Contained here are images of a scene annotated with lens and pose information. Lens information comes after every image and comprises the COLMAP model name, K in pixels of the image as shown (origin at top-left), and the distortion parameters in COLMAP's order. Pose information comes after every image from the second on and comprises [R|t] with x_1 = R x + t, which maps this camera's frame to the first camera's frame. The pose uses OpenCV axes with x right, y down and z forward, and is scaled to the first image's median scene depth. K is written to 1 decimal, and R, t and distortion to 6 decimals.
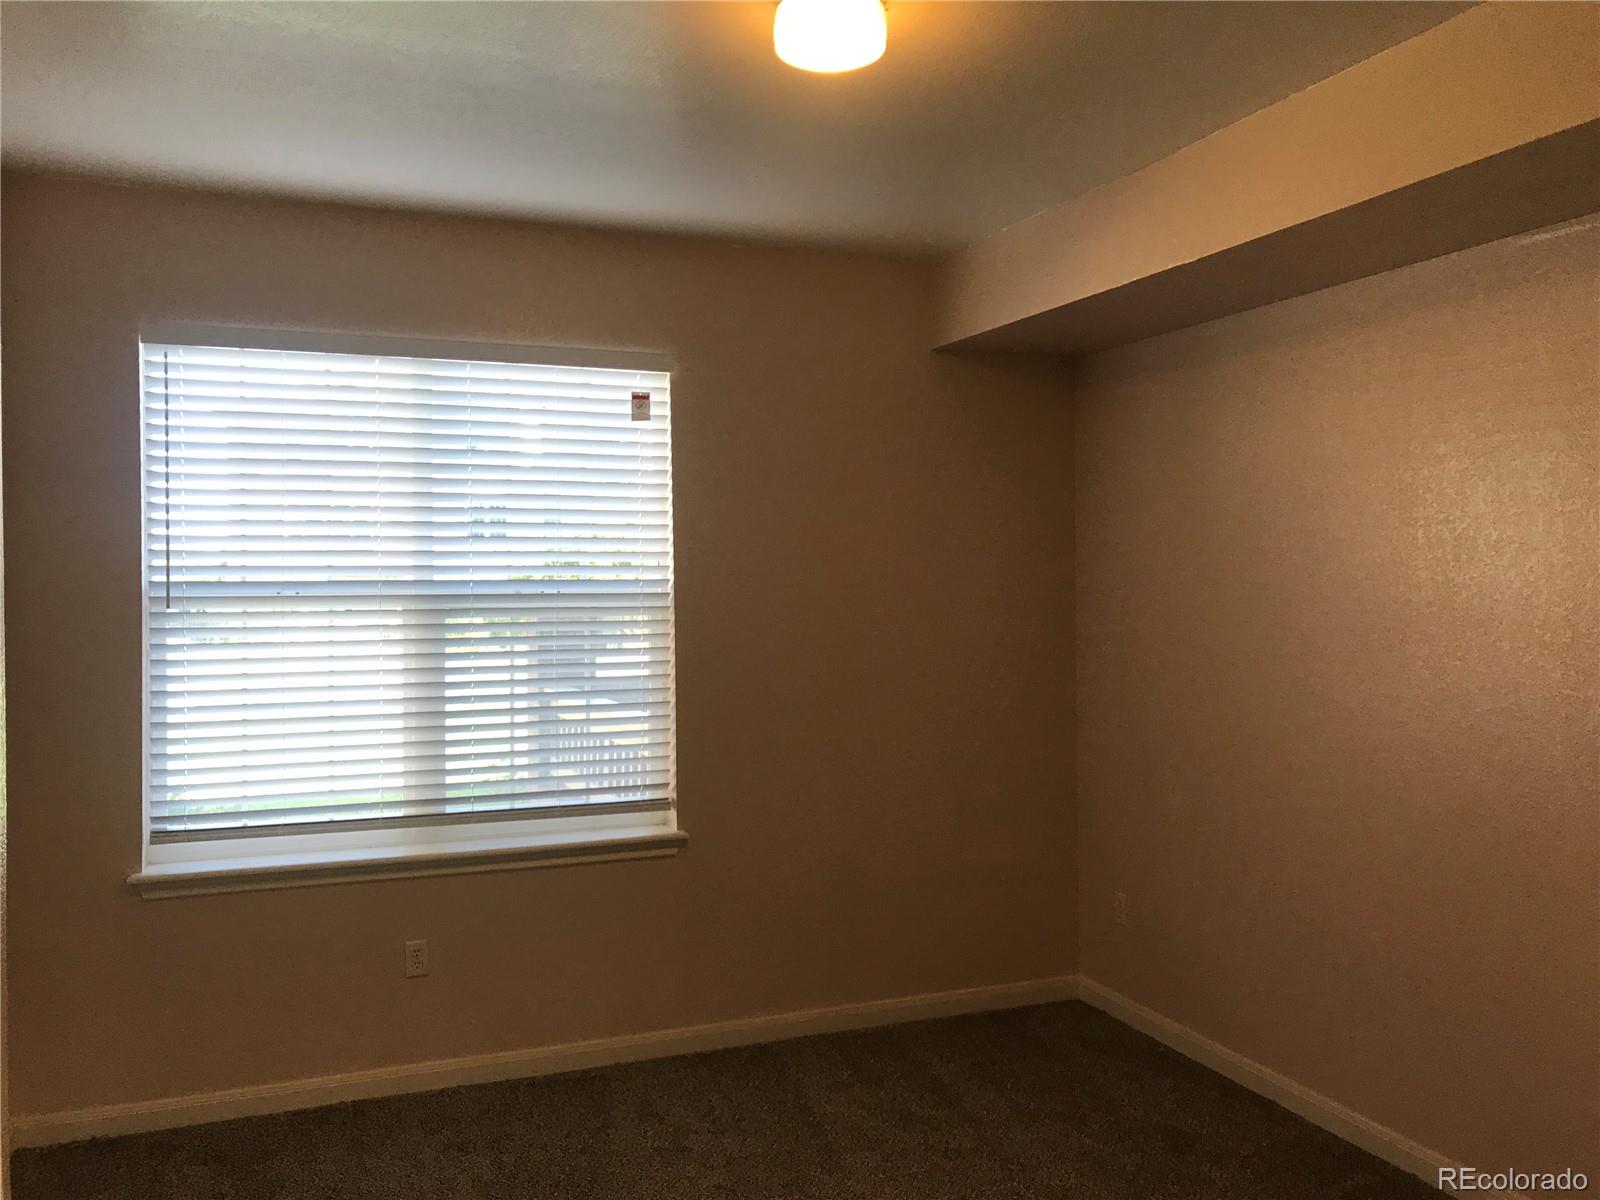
lens RADIAL K [[1327.2, 0, 800.0], [0, 1327.2, 600.0], [0, 0, 1]] dist [0.049082, -0.068476]
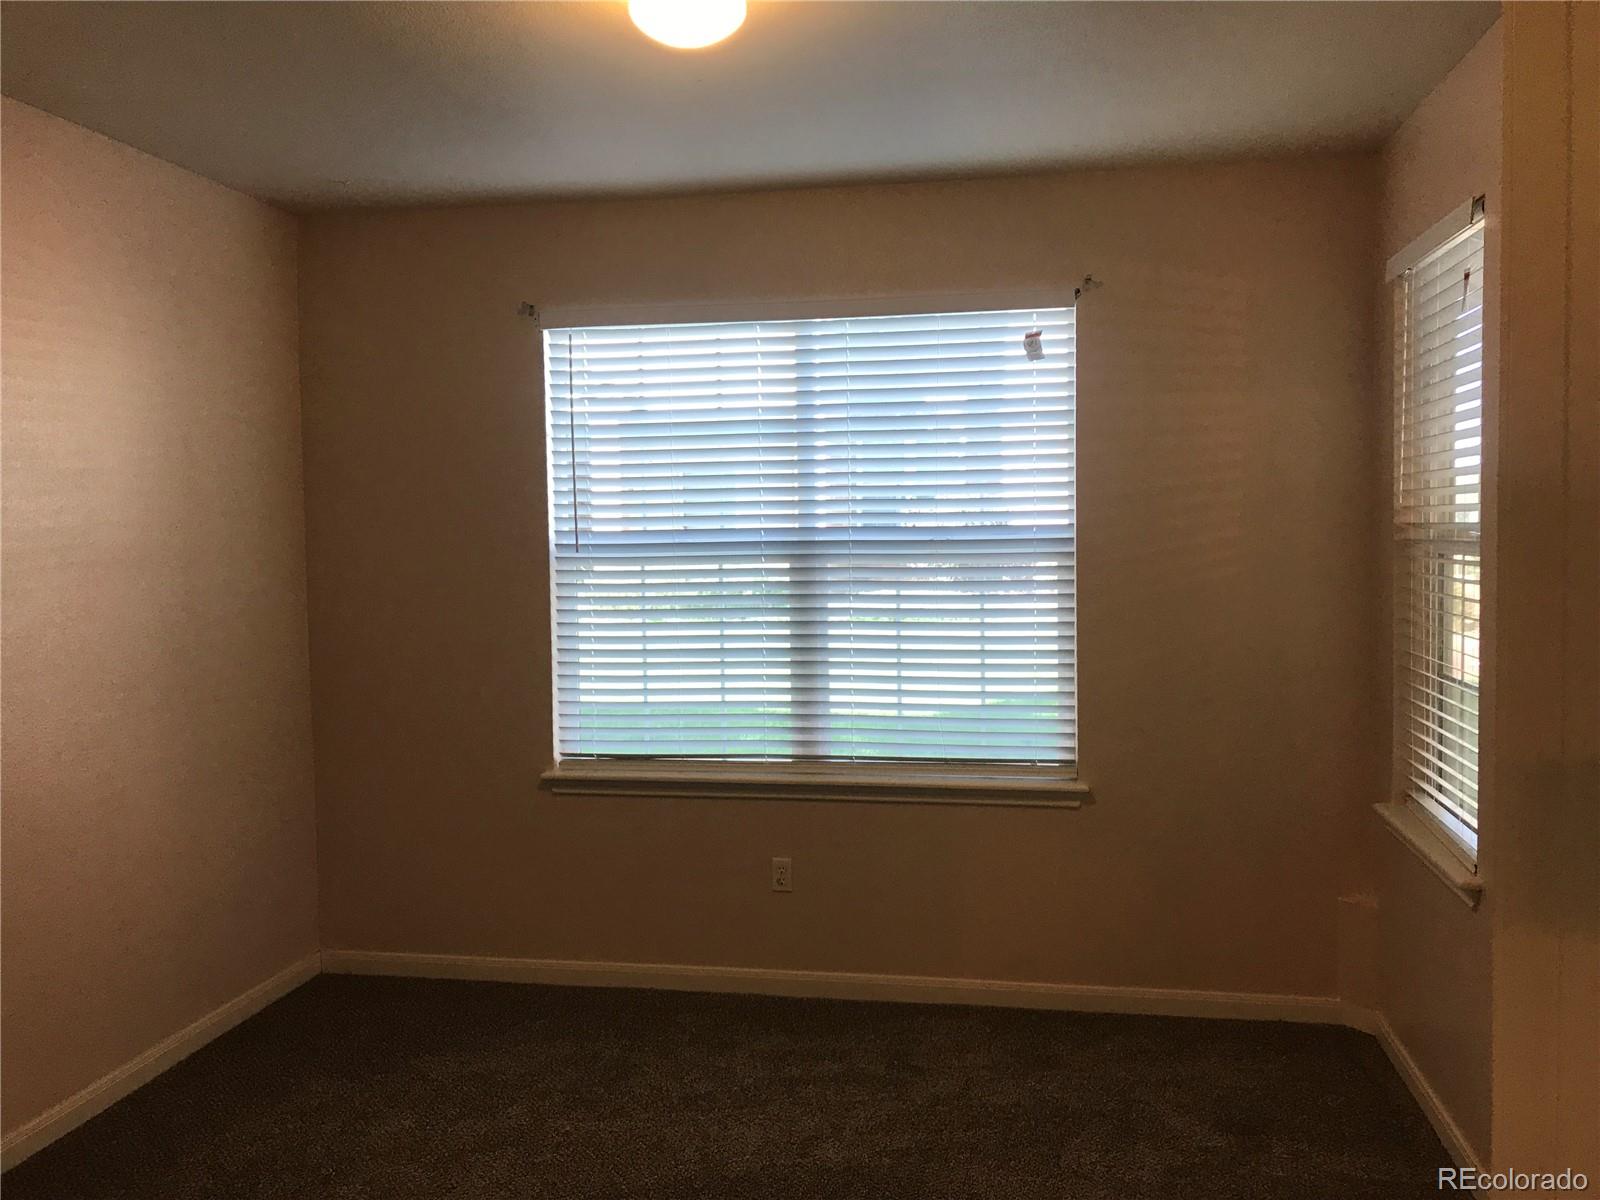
lens RADIAL K [[1288.4, 0, 826.8], [0, 1288.4, 601.6], [0, 0, 1]] dist [0.120677, -0.000957]
pose [[0.853952, 0.022907, -0.519848, 0.249554], [0.000593, 0.998987, 0.044995, -0.002042], [0.520352, -0.038732, 0.853073, 0.101325]]
